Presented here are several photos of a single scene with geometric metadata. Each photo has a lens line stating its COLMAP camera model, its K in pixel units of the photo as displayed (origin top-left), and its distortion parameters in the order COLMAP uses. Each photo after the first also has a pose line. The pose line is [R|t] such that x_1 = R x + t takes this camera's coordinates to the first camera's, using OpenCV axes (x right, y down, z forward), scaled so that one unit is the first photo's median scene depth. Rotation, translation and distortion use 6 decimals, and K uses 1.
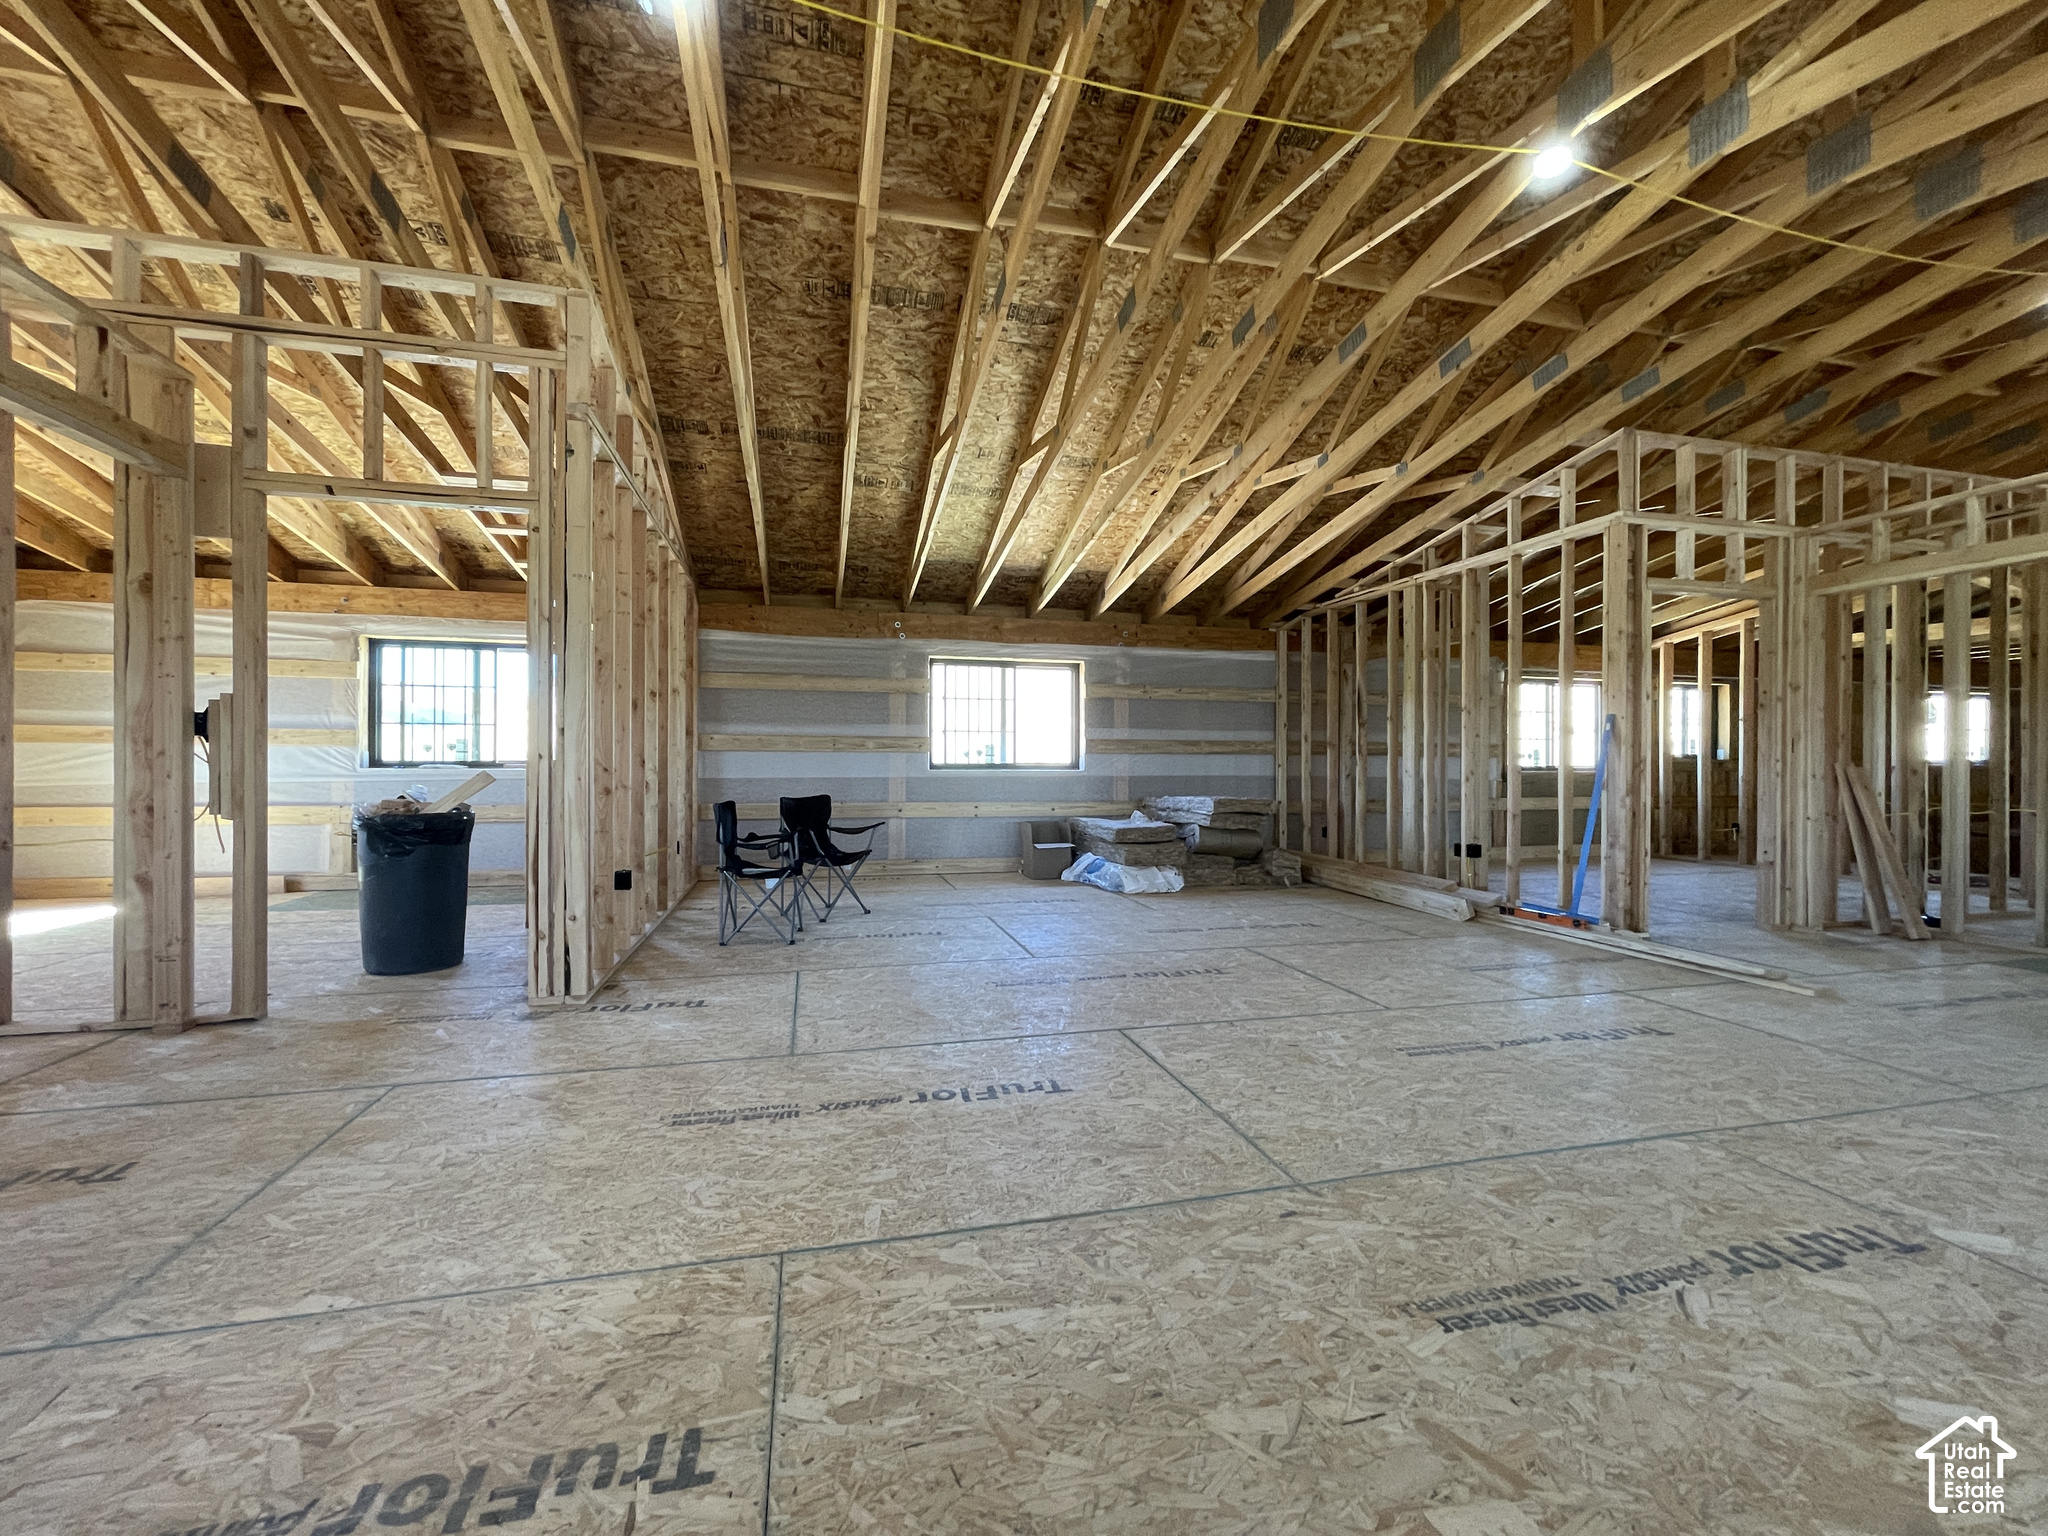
lens RADIAL K [[826.8, 0, 1012.4], [0, 826.8, 768.7], [0, 0, 1]] dist [-0.000438, -0.000201]
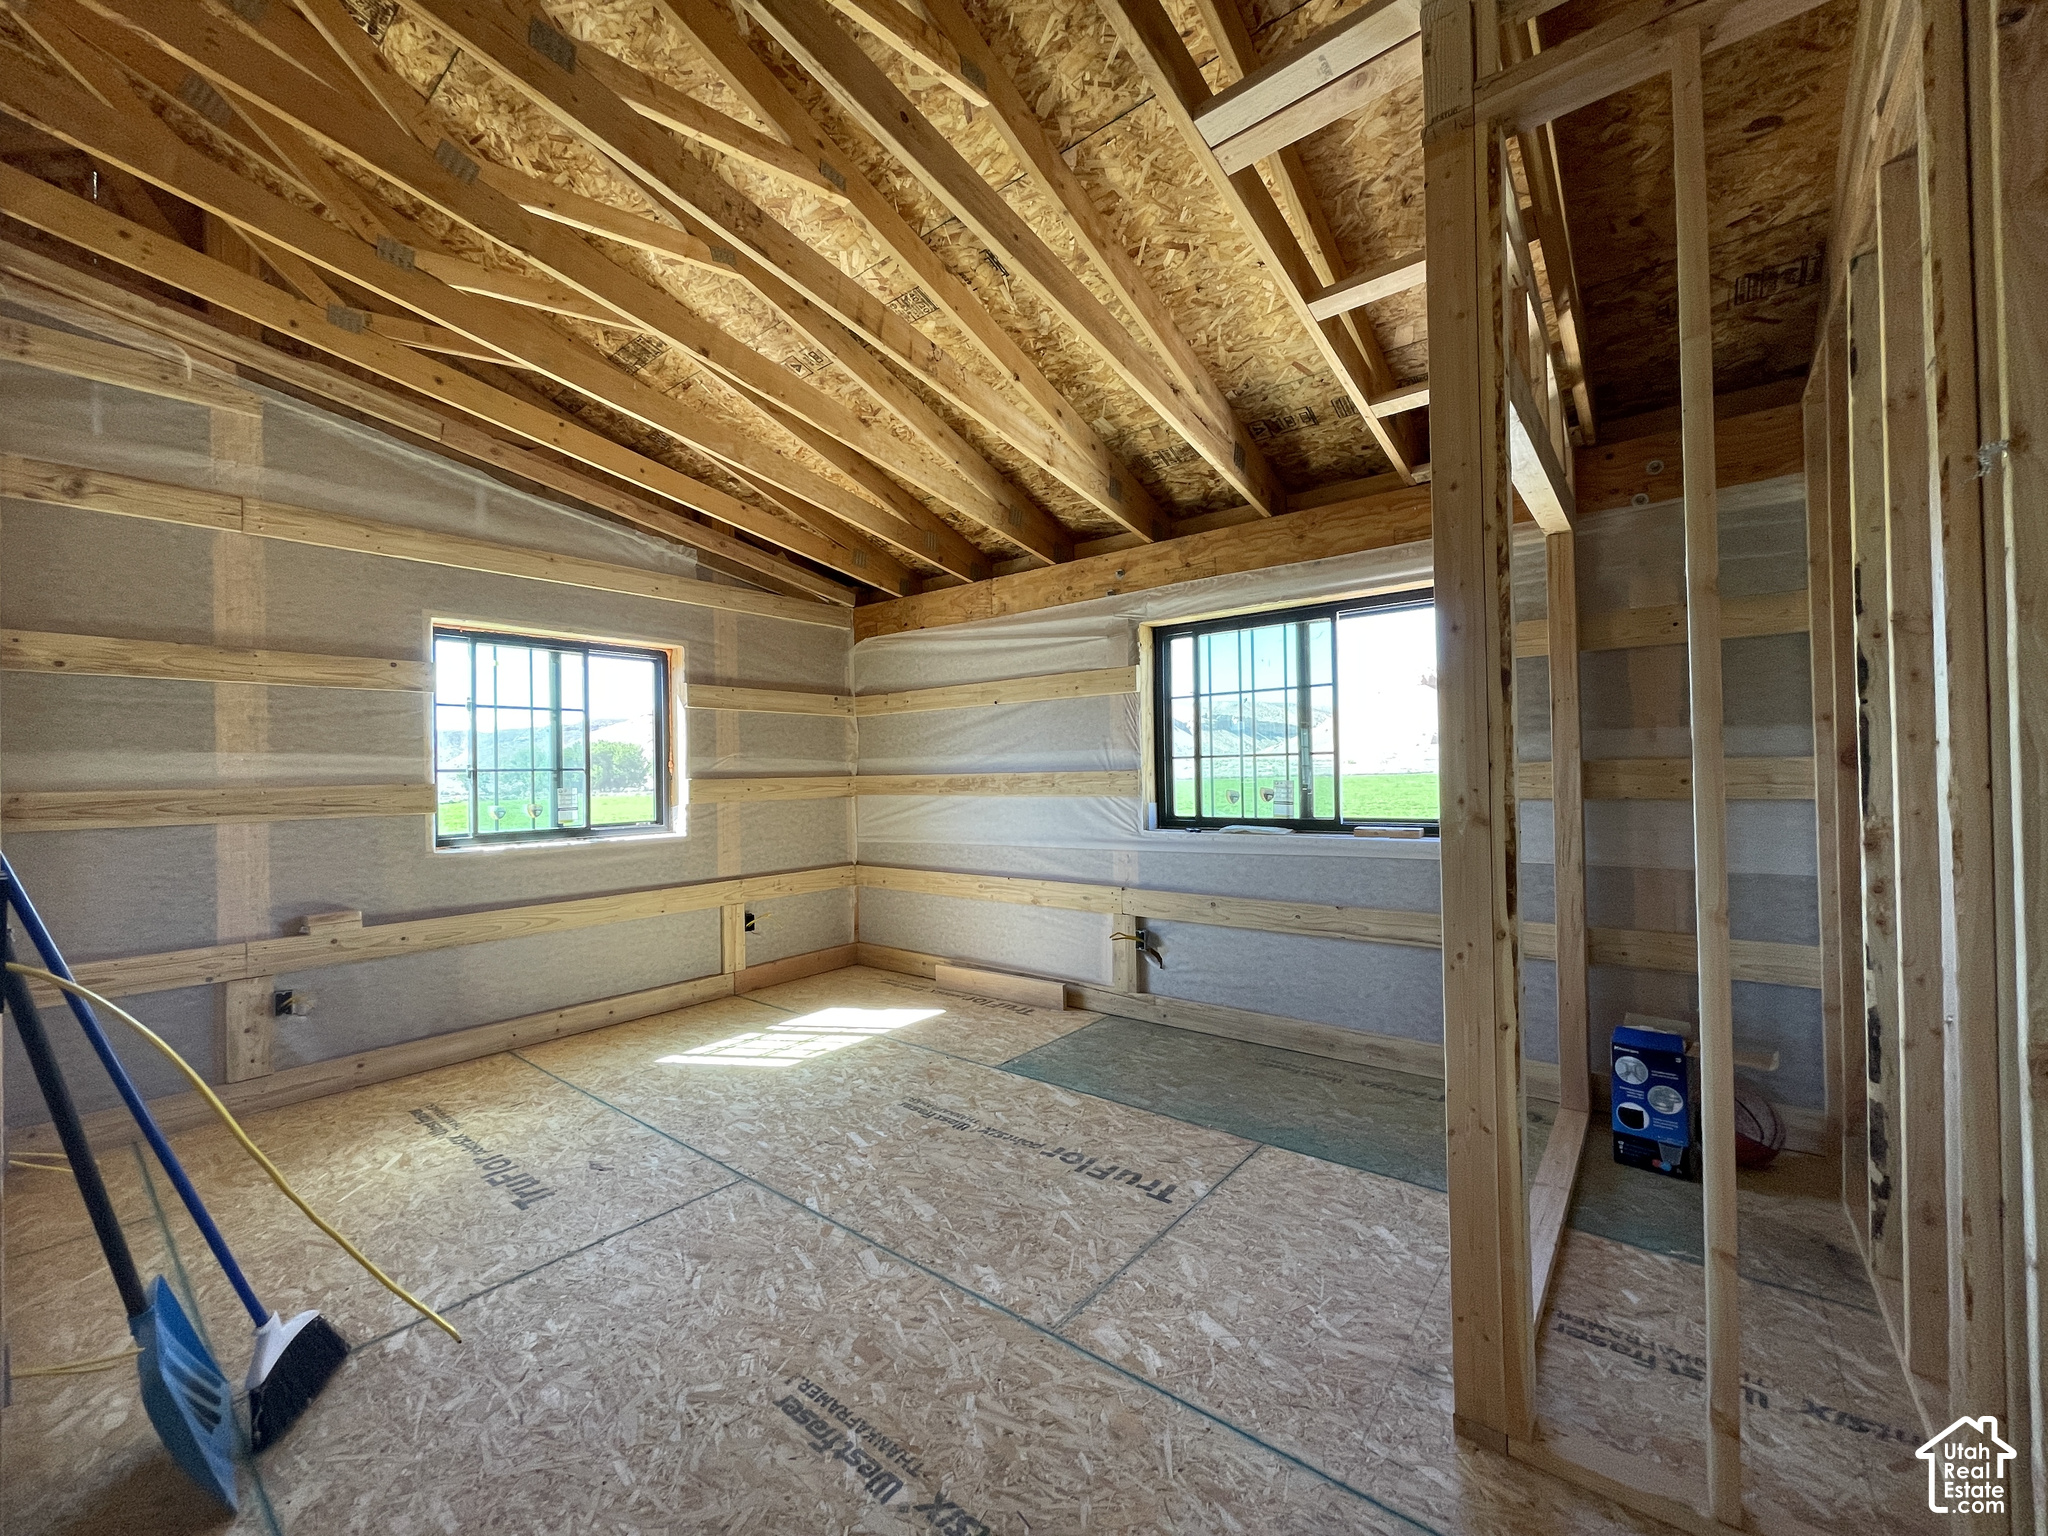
lens RADIAL K [[822.9, 0, 1012.4], [0, 822.9, 768.5], [0, 0, 1]] dist [0.003623, 0.000561]
pose [[0.598005, -0.023802, -0.801139, -0.335930], [0.013621, 0.999716, -0.019534, -0.037543], [0.801377, 0.000769, 0.598159, 0.533850]]
